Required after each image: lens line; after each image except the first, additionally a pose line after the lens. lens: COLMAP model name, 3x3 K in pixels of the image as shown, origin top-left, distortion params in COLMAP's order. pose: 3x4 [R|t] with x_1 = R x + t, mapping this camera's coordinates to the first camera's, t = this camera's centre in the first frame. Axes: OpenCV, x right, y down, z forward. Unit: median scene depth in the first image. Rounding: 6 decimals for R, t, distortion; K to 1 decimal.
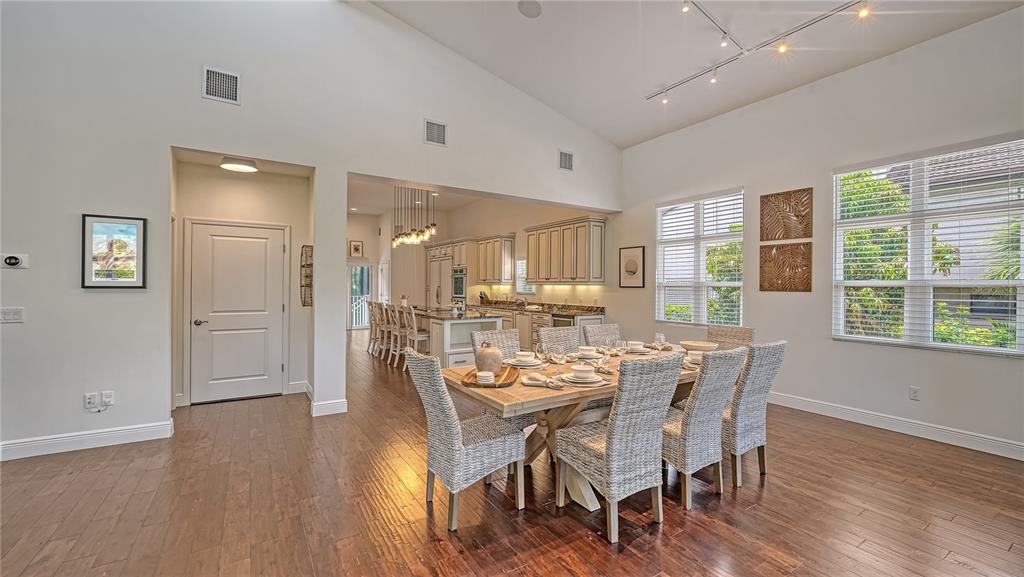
lens RADIAL K [[415.1, 0, 512.0], [0, 415.1, 288.5], [0, 0, 1]] dist [-0.001790, -0.000078]
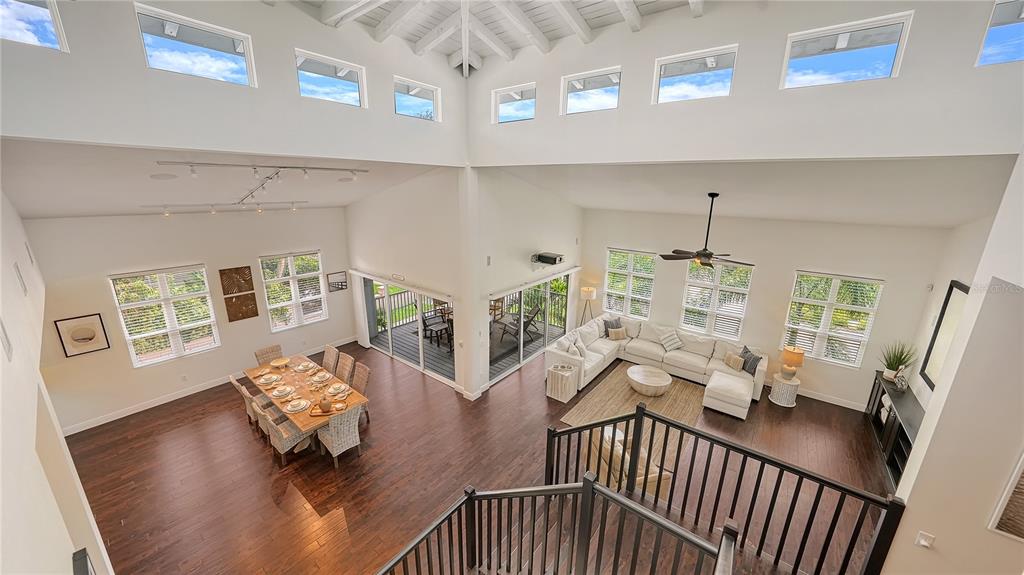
lens RADIAL K [[350.8, 0, 511.4], [0, 350.8, 285.8], [0, 0, 1]] dist [-0.000479, -0.000035]
pose [[-0.332108, -0.249714, 0.909586, -0.904509], [-0.000686, 0.964383, 0.264508, -0.434804], [-0.943241, 0.087221, -0.320451, 0.266462]]
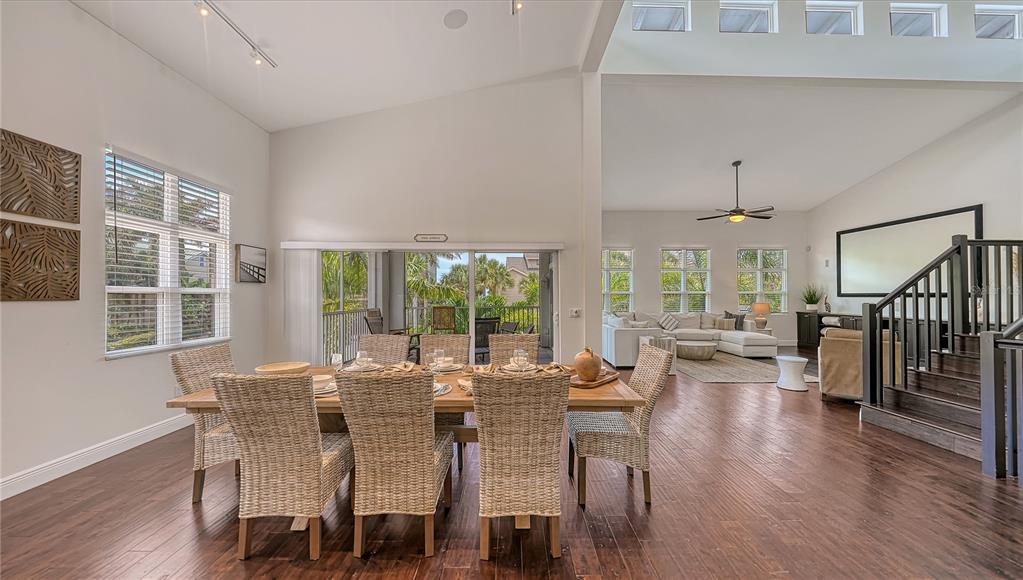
lens RADIAL K [[357.9, 0, 511.5], [0, 357.9, 290.0], [0, 0, 1]] dist [-0.011532, 0.000002]
pose [[-0.851328, 0.004723, 0.524613, -0.166548], [0.001146, 0.999974, -0.007142, -0.003607], [-0.524633, -0.005479, -0.851311, 0.821376]]
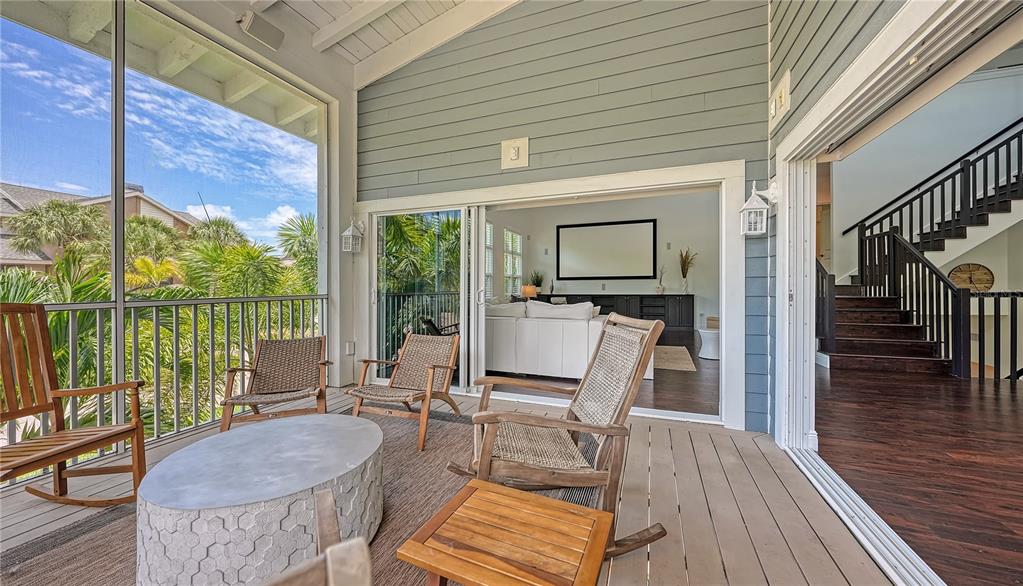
lens RADIAL K [[360.2, 0, 510.8], [0, 360.2, 290.2], [0, 0, 1]] dist [-0.001084, -0.000177]
pose [[-0.802566, 0.008169, -0.596507, 0.657149], [0.000278, 0.999911, 0.013320, 0.038543], [0.596563, 0.010524, -0.802497, 0.183288]]
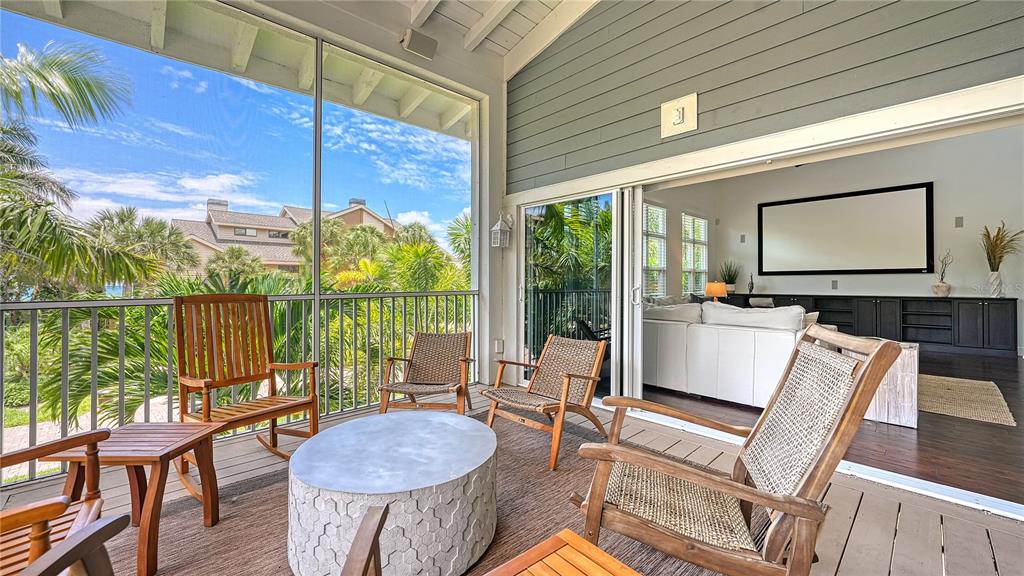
lens RADIAL K [[396.6, 0, 509.6], [0, 396.6, 280.1], [0, 0, 1]] dist [-0.010518, 0.000109]
pose [[-0.982611, -0.003377, -0.185647, 0.610218], [-0.002725, 0.999989, -0.003769, 0.038568], [0.185657, -0.003198, -0.982609, 0.175677]]
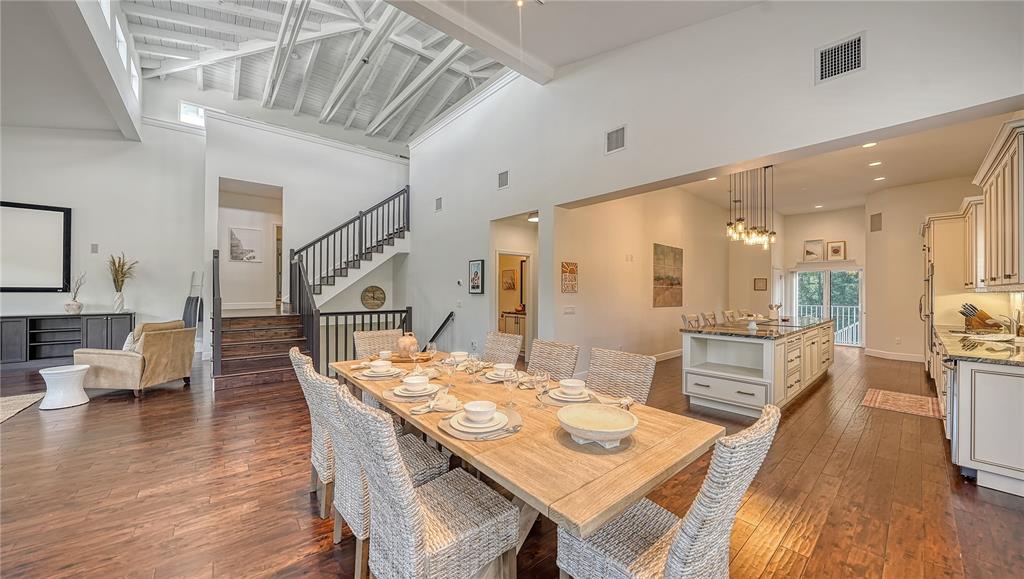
lens RADIAL K [[358.3, 0, 512.0], [0, 358.3, 289.5], [0, 0, 1]] dist [-0.011532, 0.000002]
pose [[0.144684, -0.008372, -0.989443, 0.492571], [-0.012072, 0.999875, -0.010226, -0.002283], [0.989404, 0.013424, 0.144564, 0.498061]]
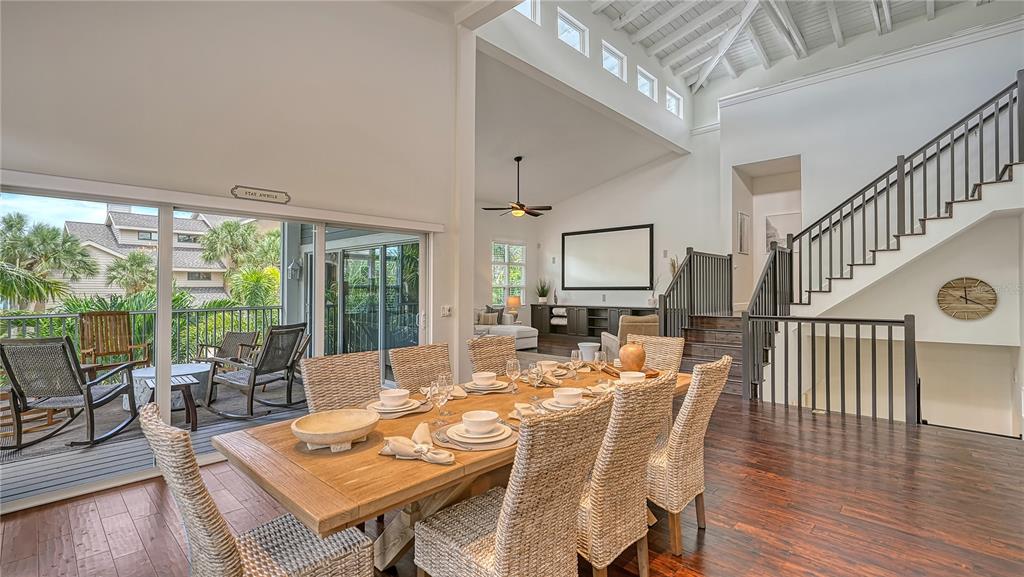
lens RADIAL K [[459.9, 0, 508.6], [0, 459.9, 283.8], [0, 0, 1]] dist [-0.001378, 0.000548]
pose [[-0.969416, -0.002377, -0.245411, 0.215407], [-0.001305, 0.999989, -0.004530, -0.004520], [0.245419, -0.004071, -0.969409, 0.907155]]
